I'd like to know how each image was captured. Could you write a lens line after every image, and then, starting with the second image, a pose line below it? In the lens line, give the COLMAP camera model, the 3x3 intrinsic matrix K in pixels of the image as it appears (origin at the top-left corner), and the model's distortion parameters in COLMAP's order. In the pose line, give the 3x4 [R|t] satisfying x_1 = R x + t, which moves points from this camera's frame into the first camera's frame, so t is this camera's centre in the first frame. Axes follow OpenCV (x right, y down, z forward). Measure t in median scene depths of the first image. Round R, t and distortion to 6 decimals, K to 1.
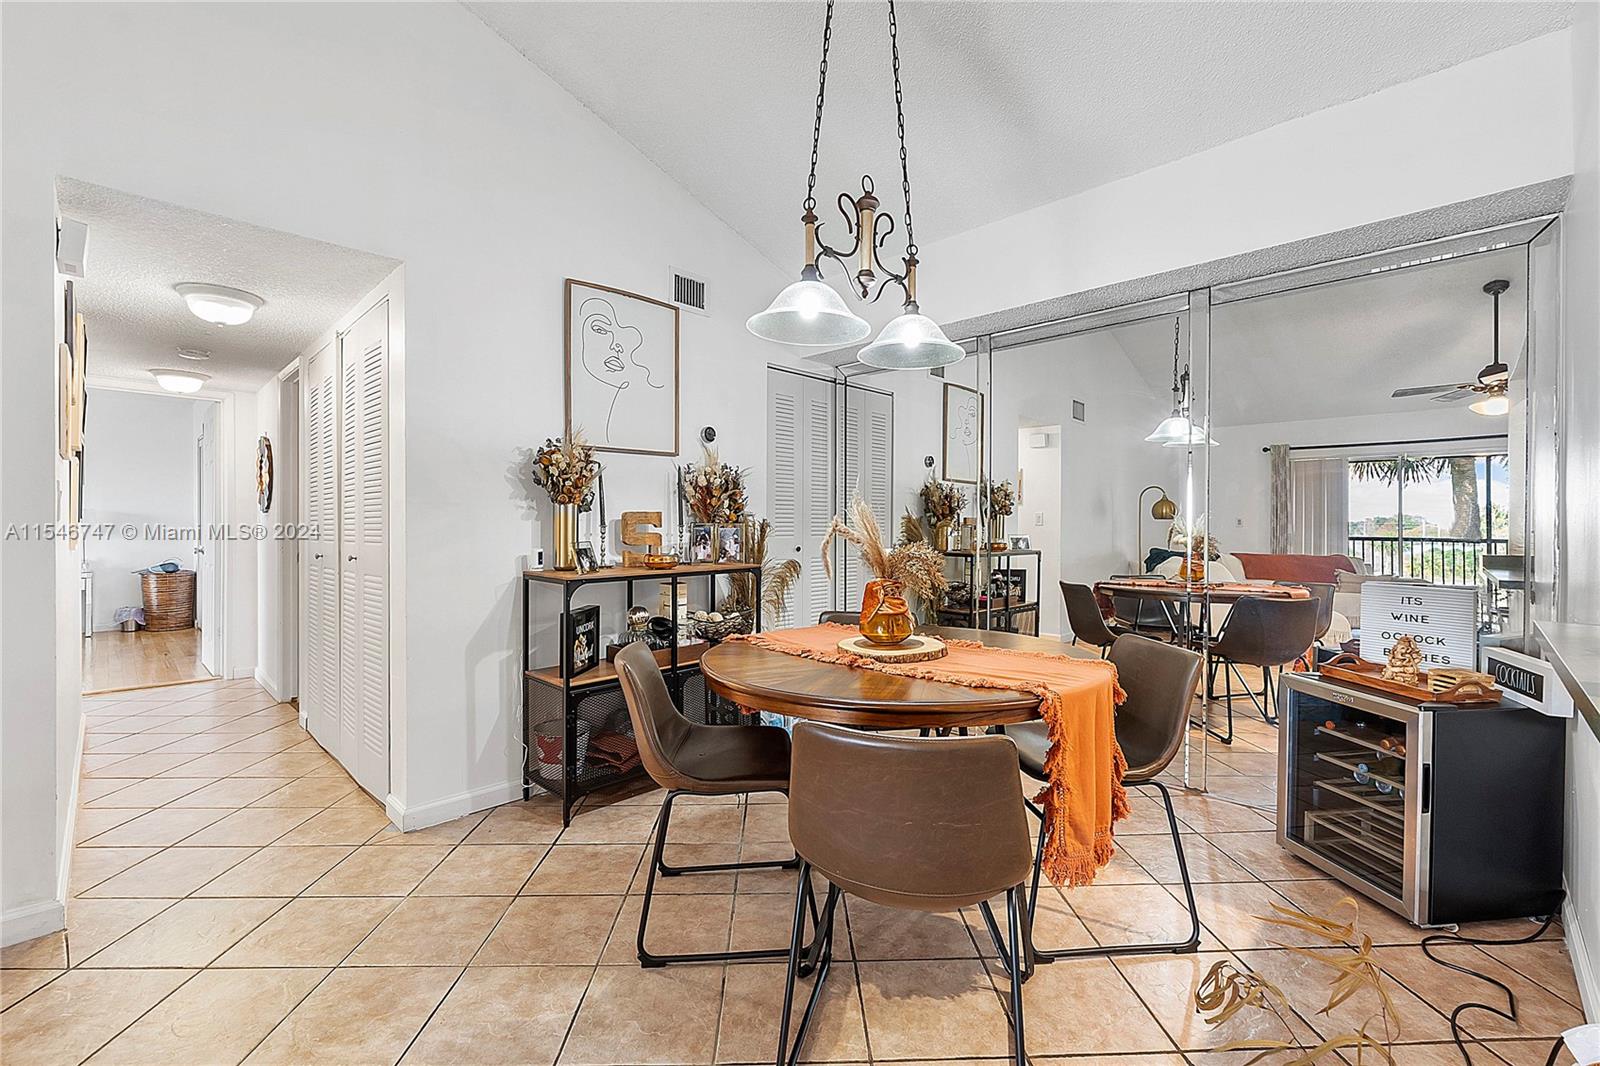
lens RADIAL K [[678.1, 0, 797.6], [0, 678.1, 529.1], [0, 0, 1]] dist [-0.010044, 0.000367]
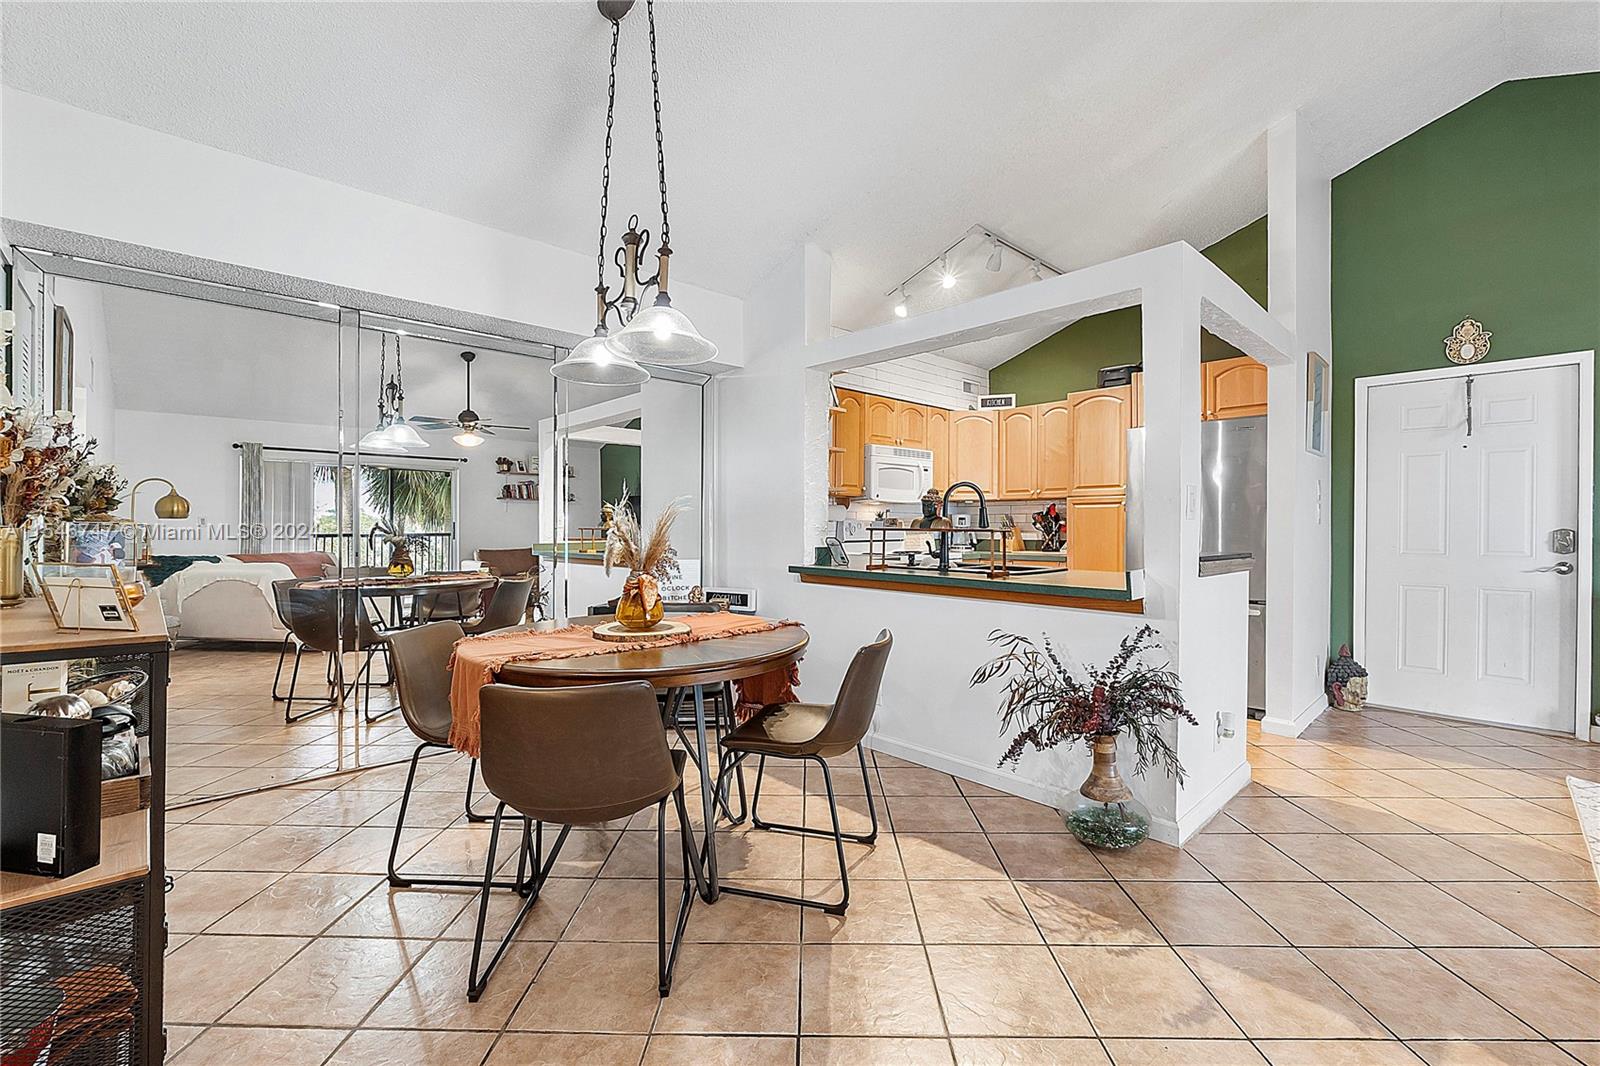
lens RADIAL K [[678.1, 0, 799.8], [0, 678.1, 526.6], [0, 0, 1]] dist [-0.010044, 0.000367]
pose [[0.037303, -0.002290, 0.999301, -0.600056], [0.004647, 0.999987, 0.002118, 0.001501], [-0.999293, 0.004565, 0.037313, 0.410518]]
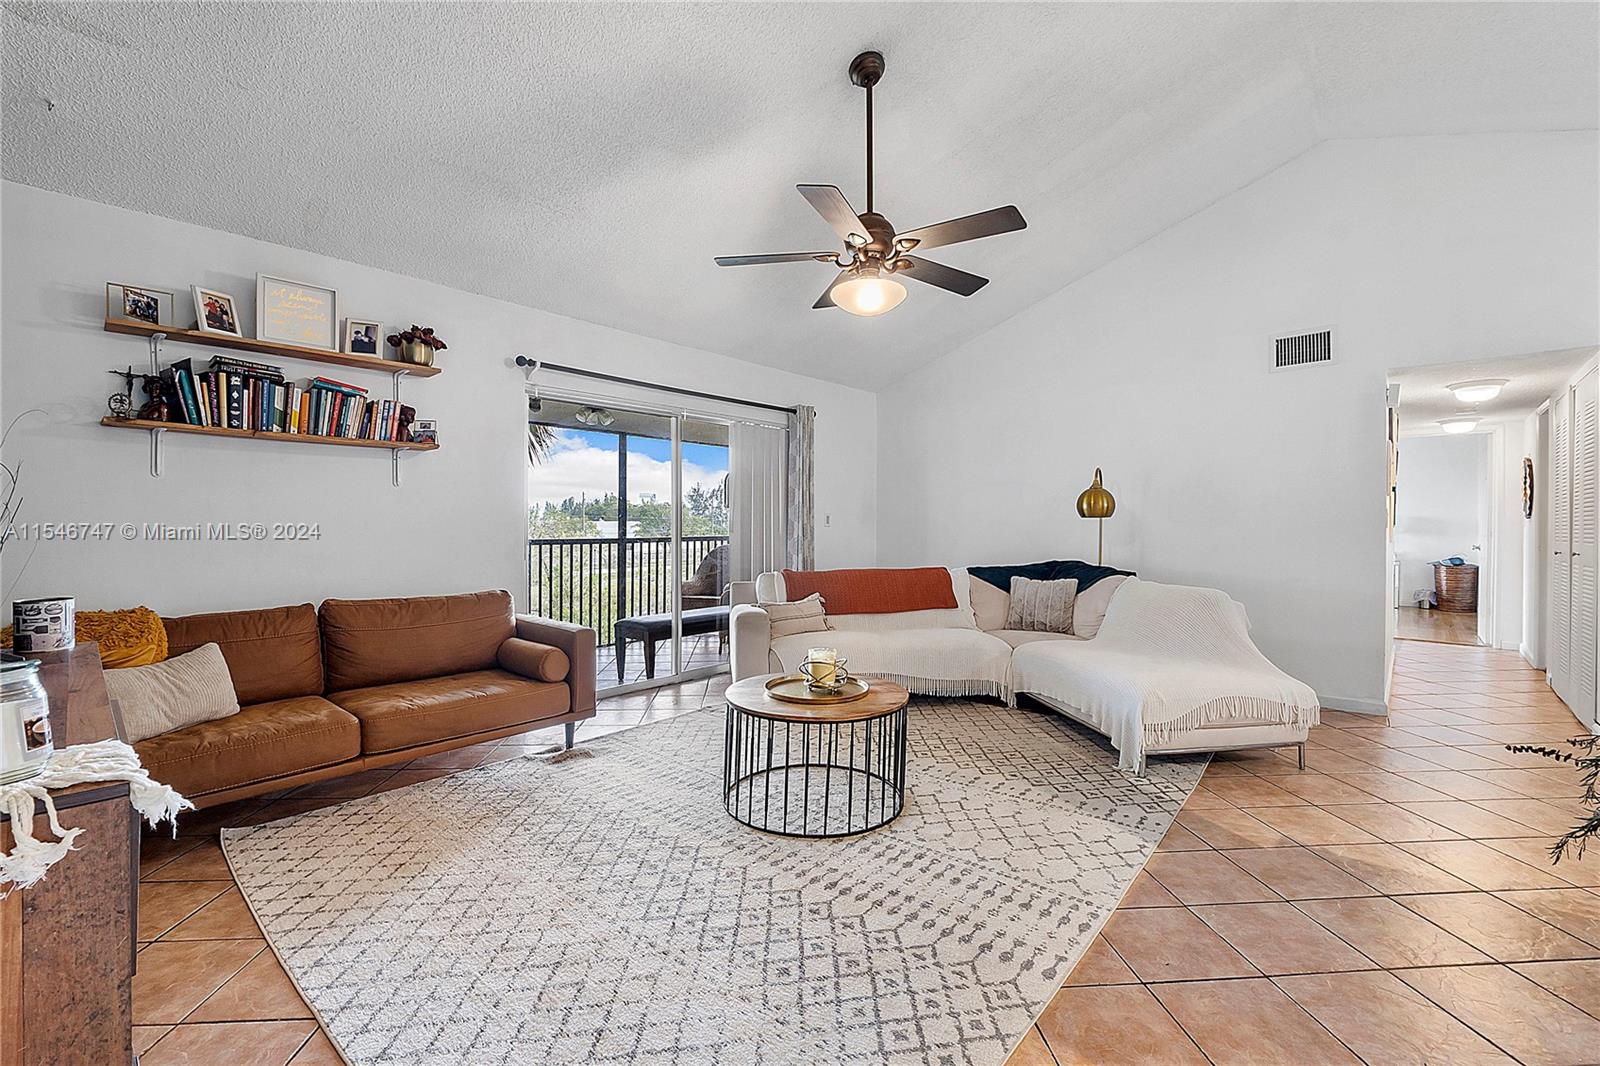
lens RADIAL K [[678.1, 0, 798.5], [0, 678.1, 527.8], [0, 0, 1]] dist [-0.010044, 0.000367]
pose [[0.033164, 0.004055, -0.999442, 0.284344], [-0.004574, 0.999982, 0.003905, -0.004169], [0.999439, 0.004442, 0.033181, -0.274648]]
